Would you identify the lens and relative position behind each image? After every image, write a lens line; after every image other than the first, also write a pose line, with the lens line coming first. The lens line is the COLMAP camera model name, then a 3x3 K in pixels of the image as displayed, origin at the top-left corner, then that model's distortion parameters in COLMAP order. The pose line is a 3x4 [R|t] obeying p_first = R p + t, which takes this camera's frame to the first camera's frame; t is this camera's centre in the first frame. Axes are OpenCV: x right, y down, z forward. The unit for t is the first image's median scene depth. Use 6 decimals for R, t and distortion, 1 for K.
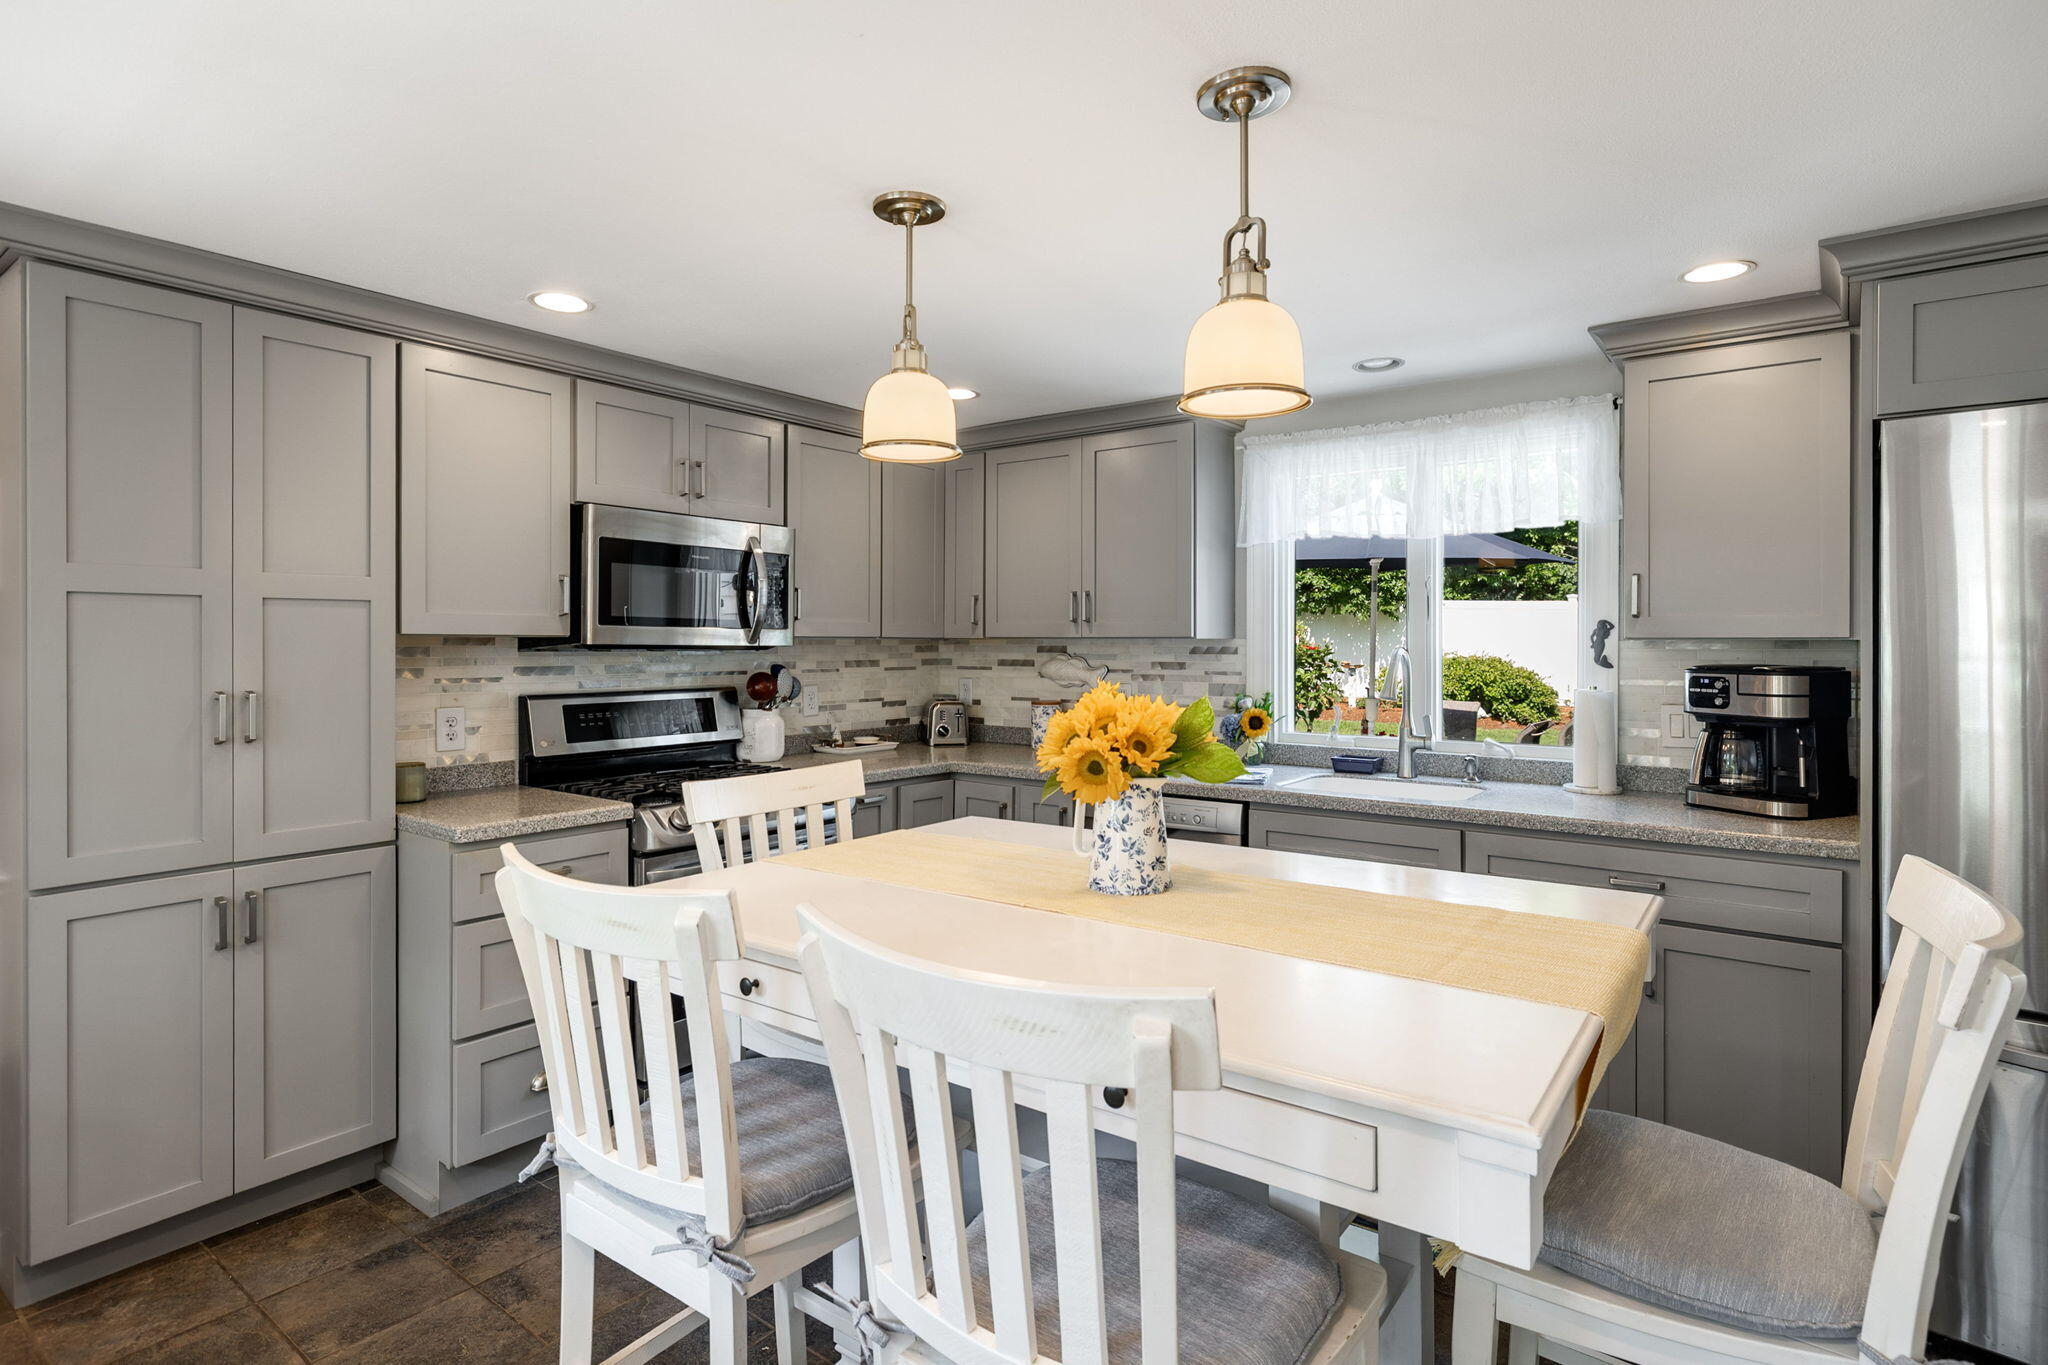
lens RADIAL K [[1056.9, 0, 1017.6], [0, 1056.9, 647.9], [0, 0, 1]] dist [-0.000471, -0.000478]
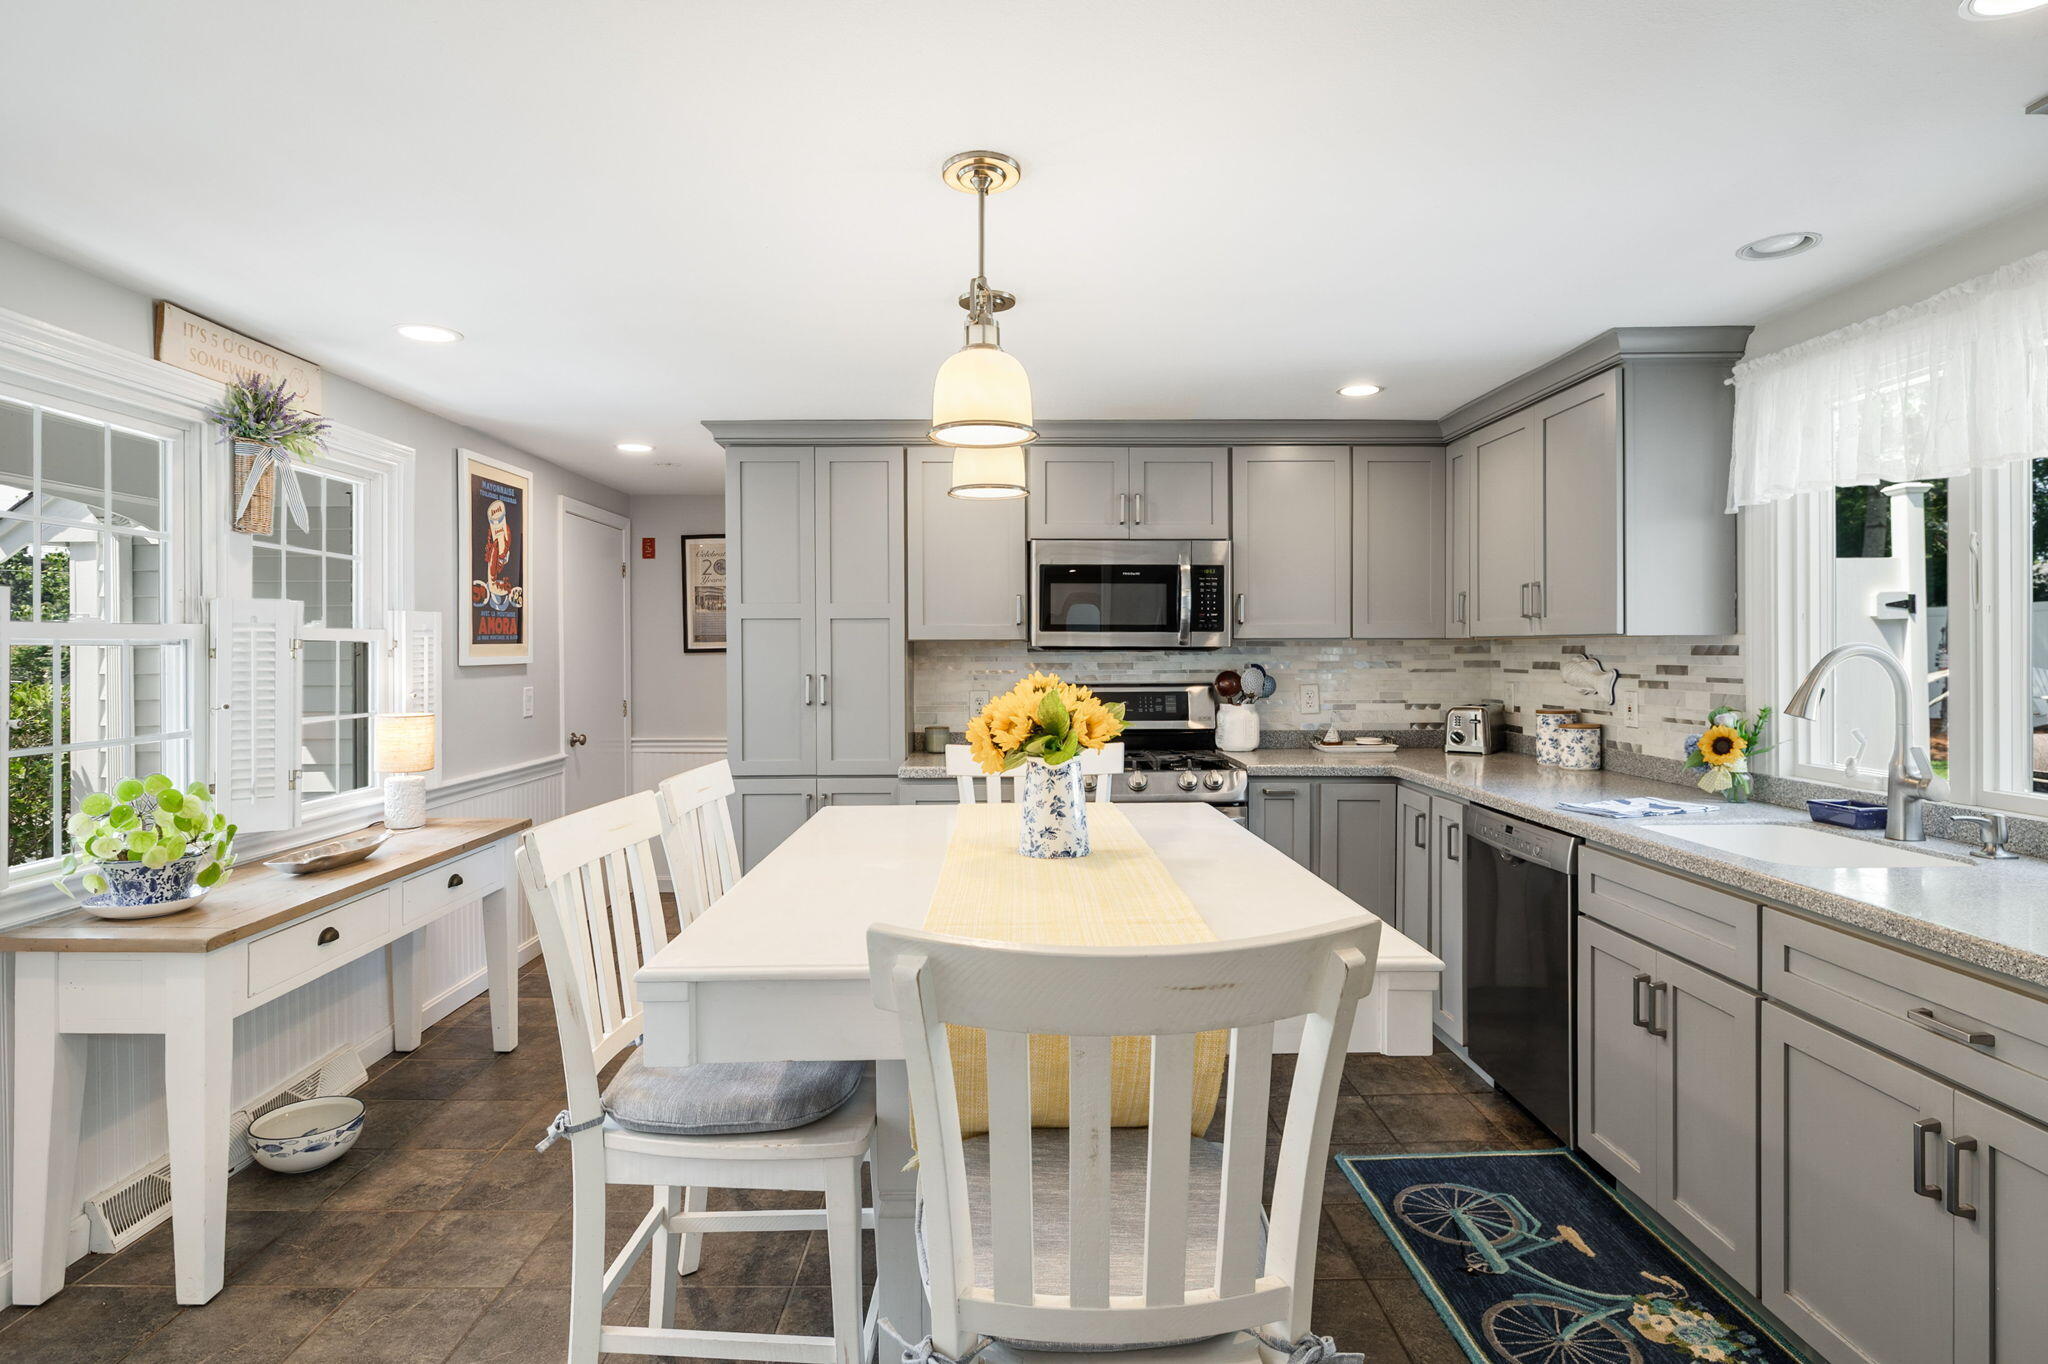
lens RADIAL K [[1056.9, 0, 1017.6], [0, 1056.9, 647.4], [0, 0, 1]] dist [-0.000471, -0.000478]
pose [[0.615251, -0.004800, -0.788317, 0.536524], [0.000232, 0.999983, -0.005908, 0.005295], [0.788331, 0.003452, 0.615241, 0.142495]]
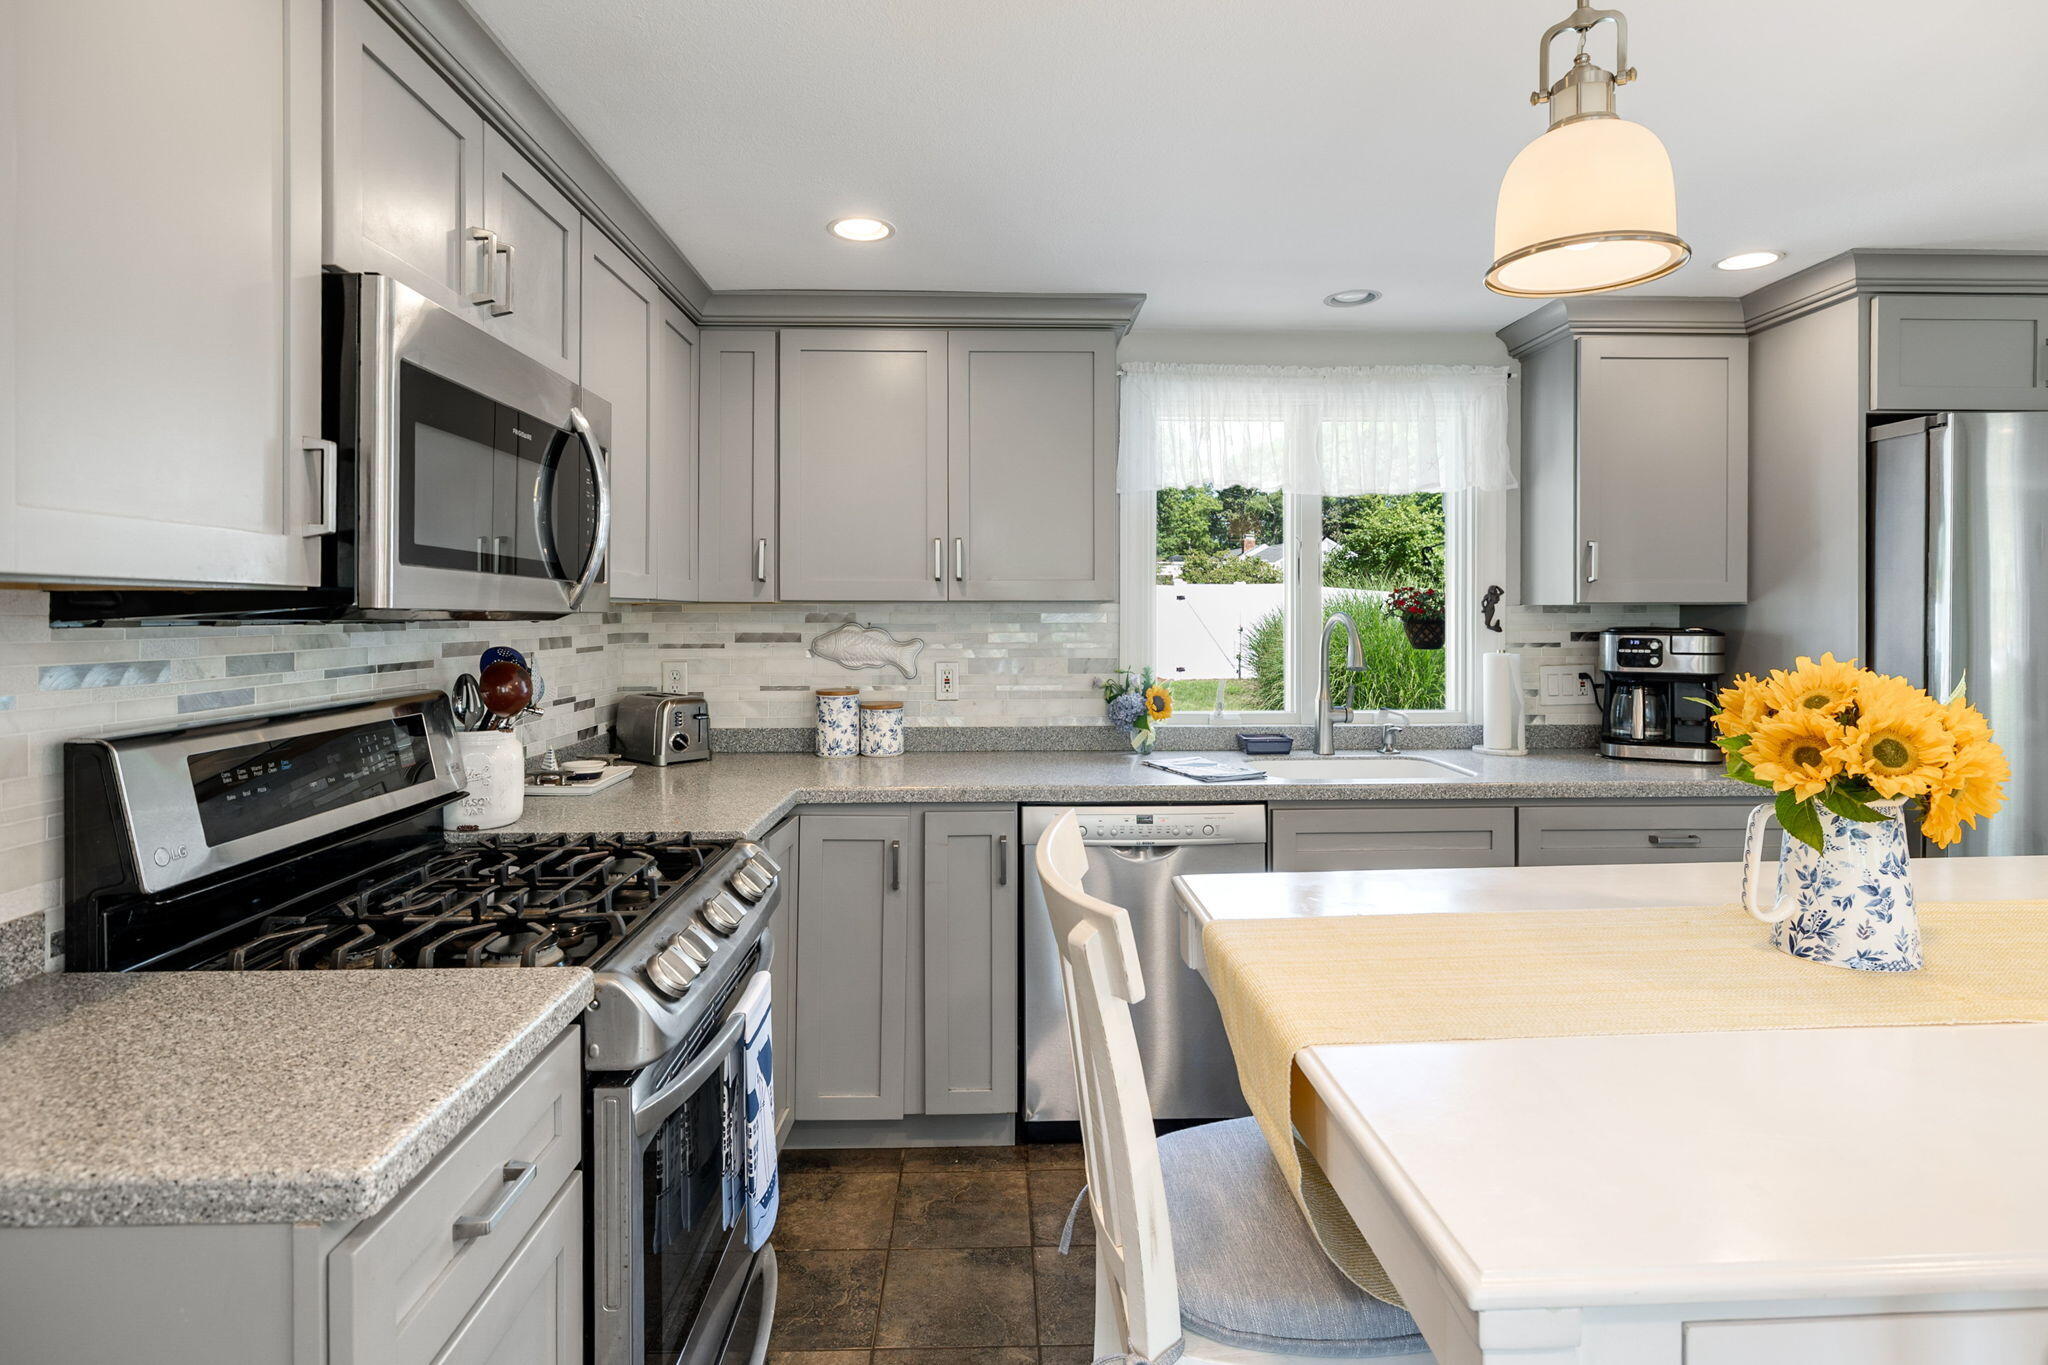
lens RADIAL K [[1067.3, 0, 1035.7], [0, 1067.3, 615.5], [0, 0, 1]] dist [-0.000452, -0.000572]
pose [[0.771990, -0.003765, 0.635624, -0.403712], [0.005175, 0.999987, -0.000361, 0.000720], [-0.635614, 0.003568, 0.771999, 0.427607]]
